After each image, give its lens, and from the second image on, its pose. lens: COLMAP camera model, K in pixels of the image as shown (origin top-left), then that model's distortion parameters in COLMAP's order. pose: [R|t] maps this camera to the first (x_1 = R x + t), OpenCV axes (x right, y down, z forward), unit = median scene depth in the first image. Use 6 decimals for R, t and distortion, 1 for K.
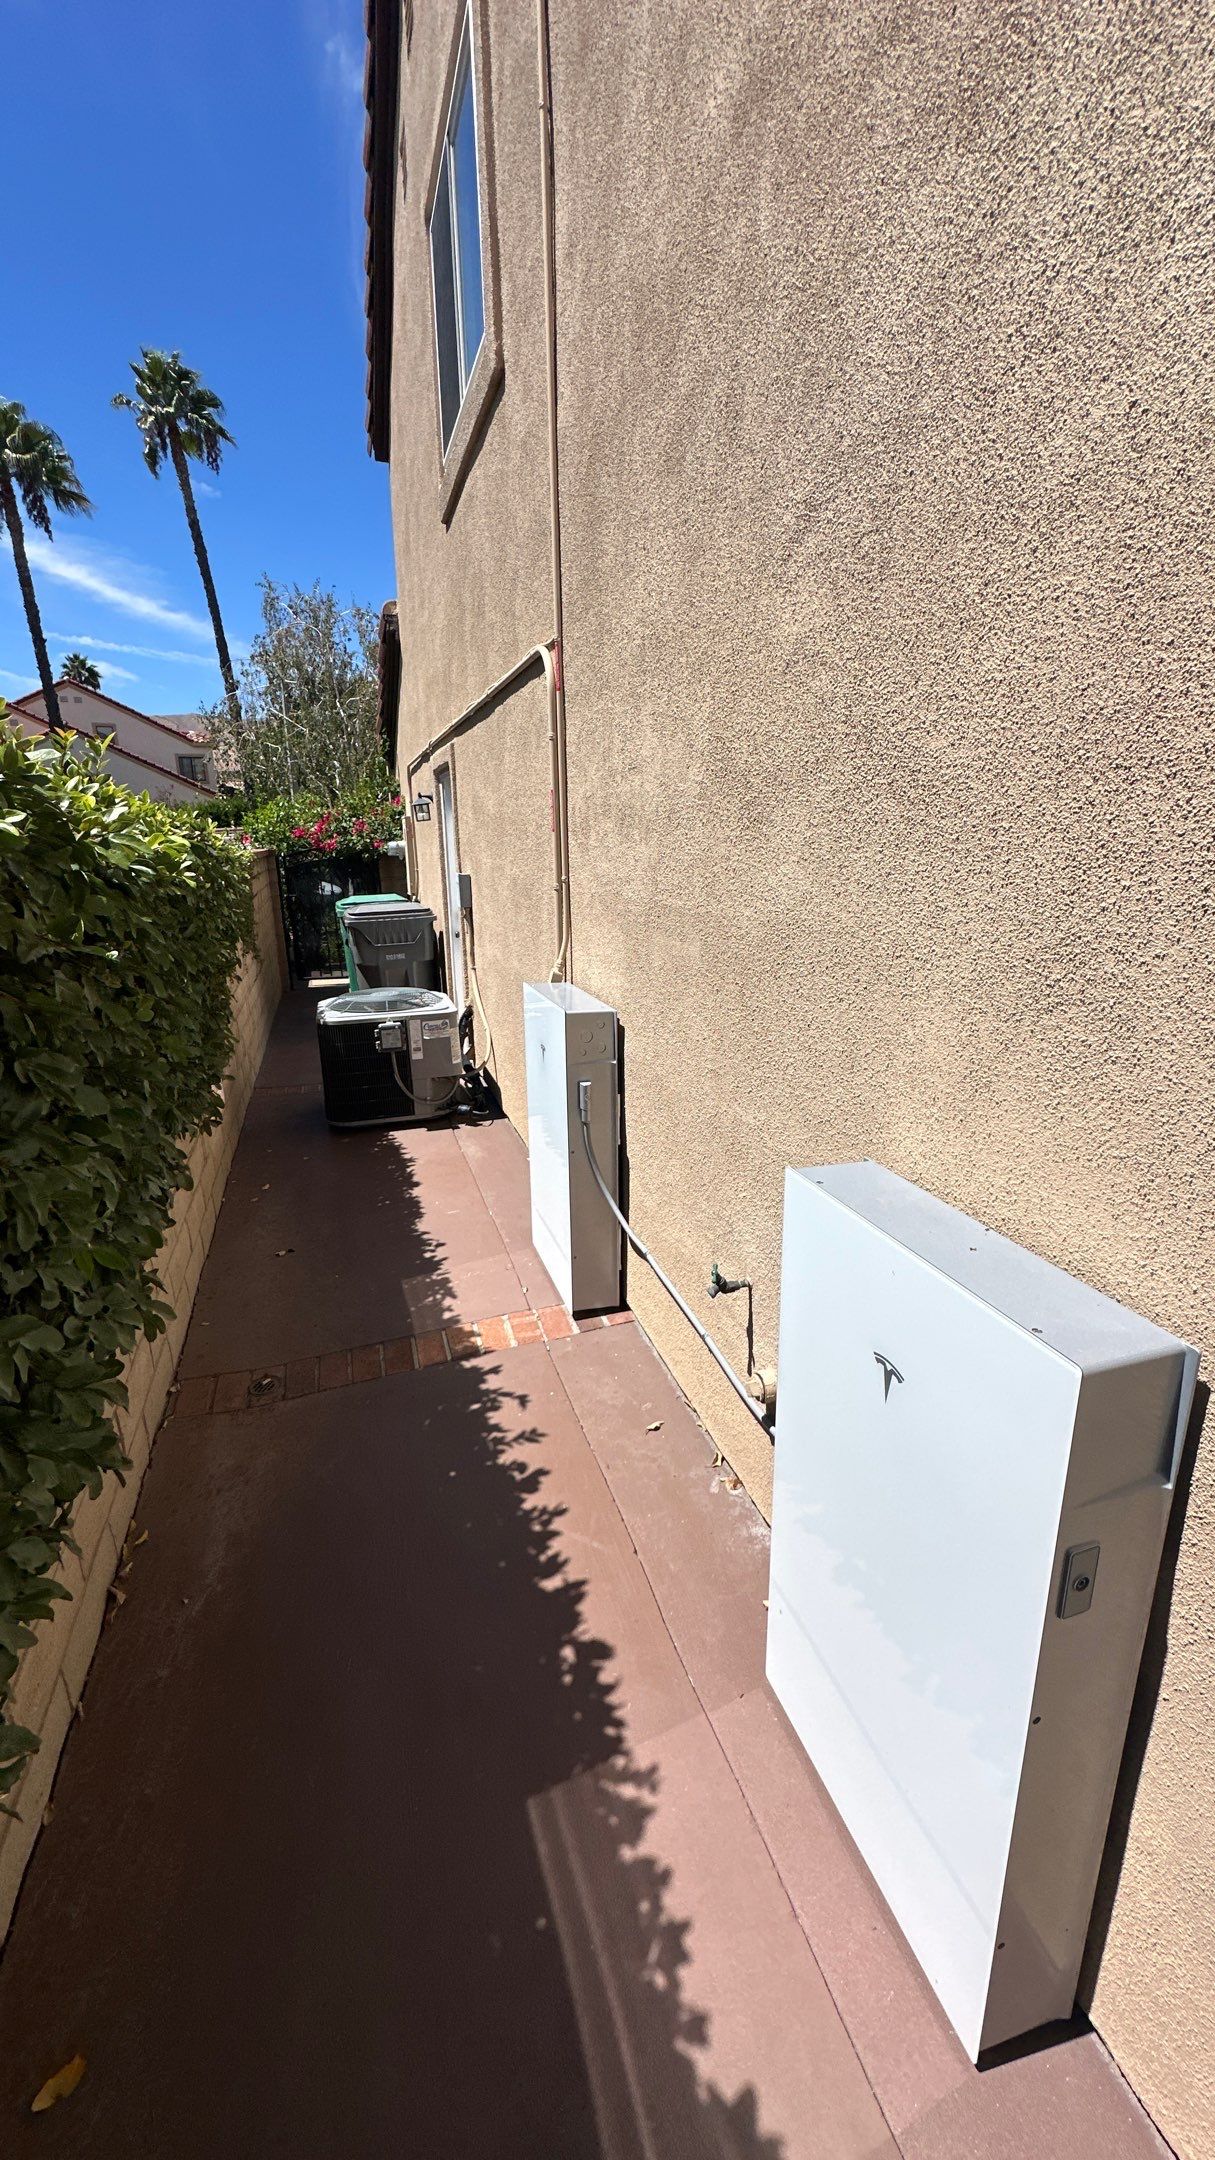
lens RADIAL K [[864.7, 0, 606.1], [0, 864.7, 1080.1], [0, 0, 1]] dist [-0.004314, 0.000115]
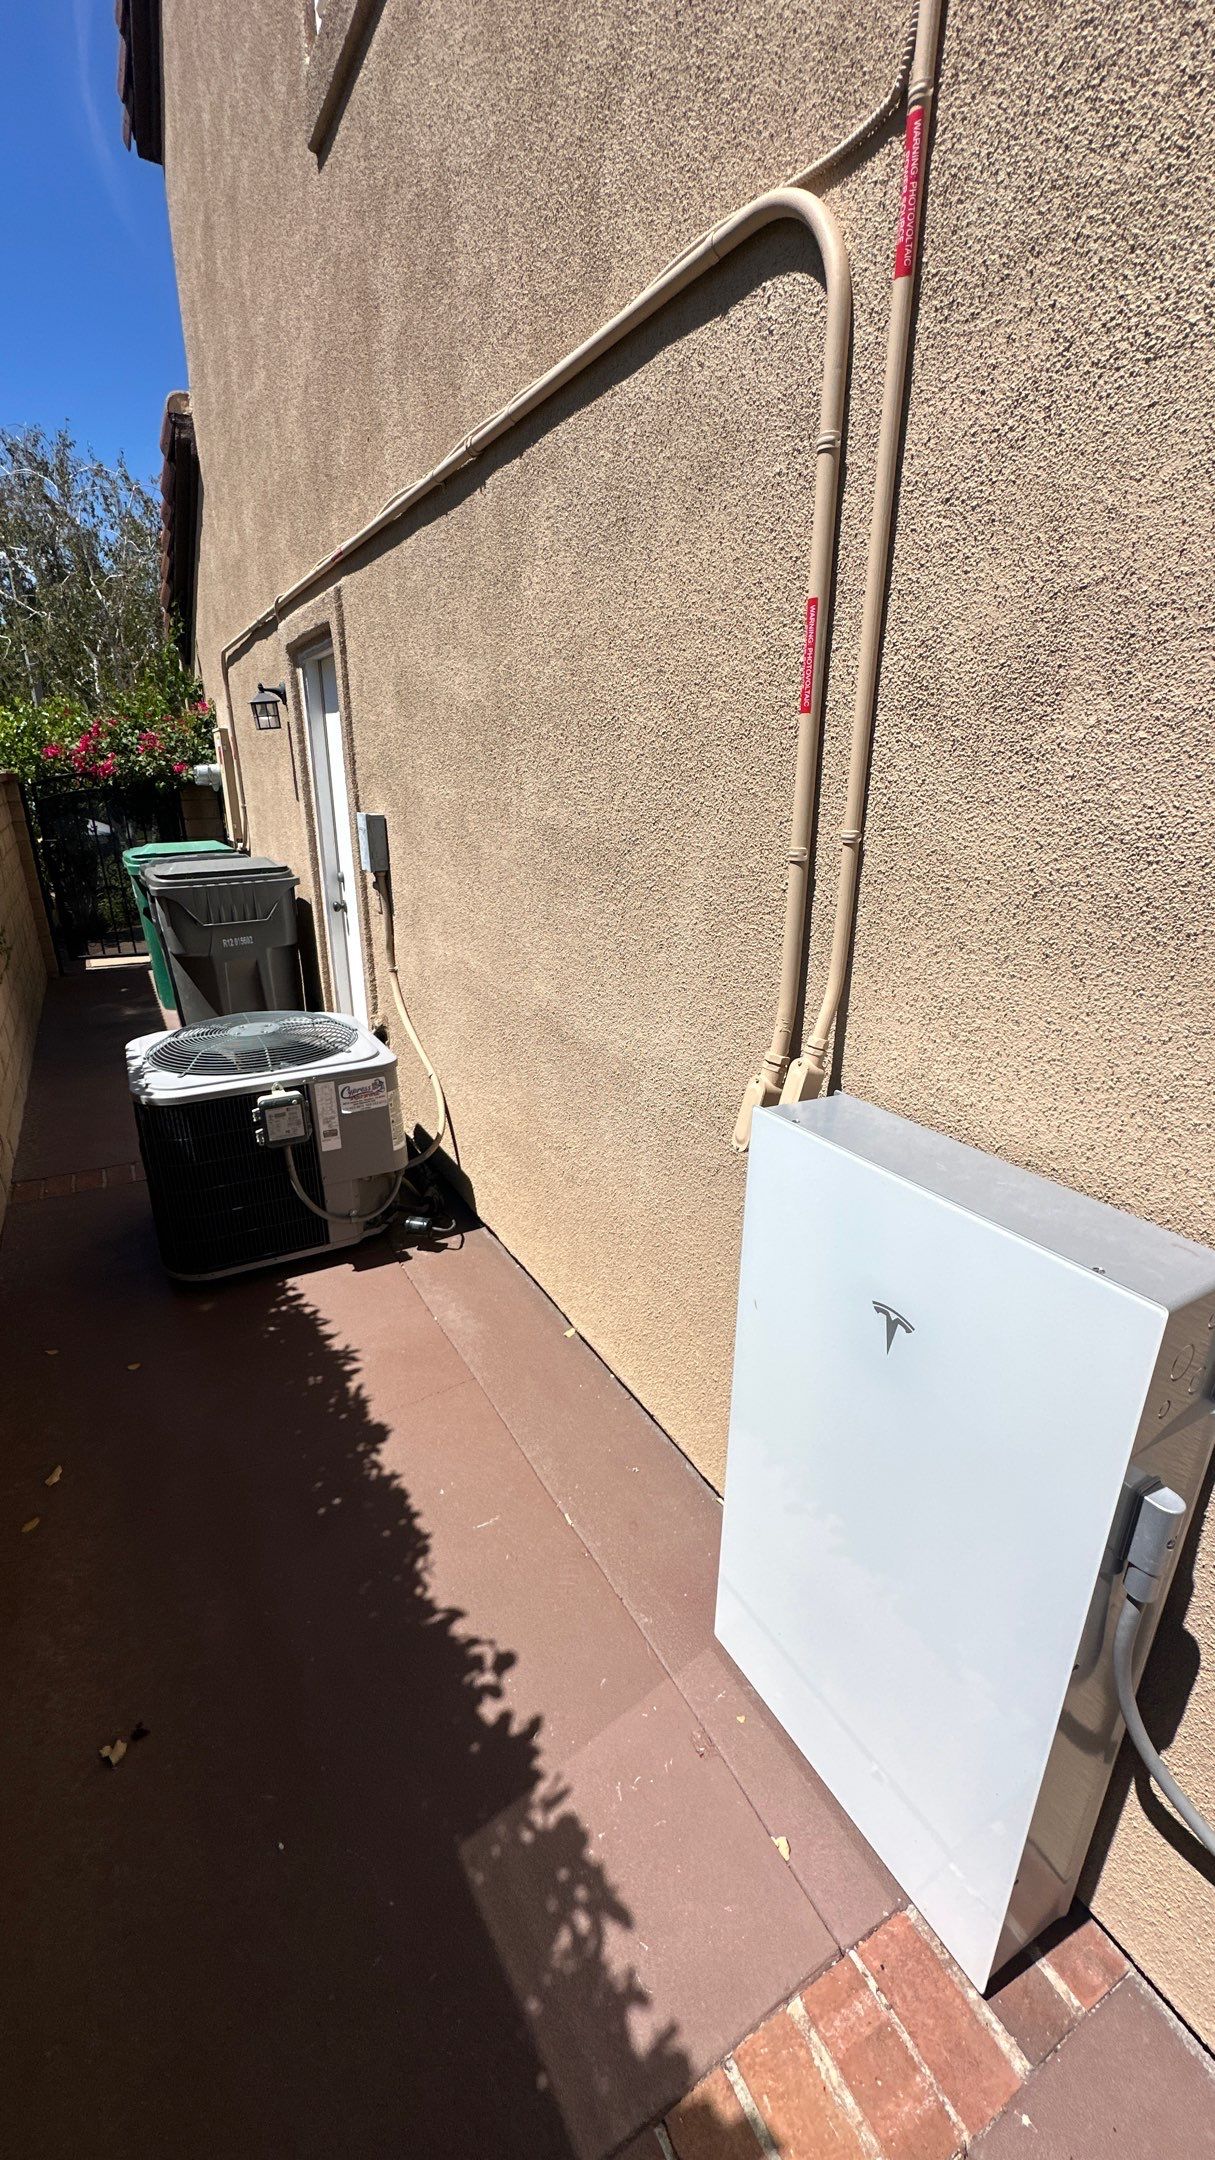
lens RADIAL K [[864.7, 0, 606.9], [0, 864.7, 1079.8], [0, 0, 1]] dist [-0.004314, 0.000115]
pose [[0.976377, -0.055232, 0.208894, -0.151083], [0.041124, 0.996608, 0.071288, -0.097996], [-0.212123, -0.061014, 0.975337, 0.397032]]
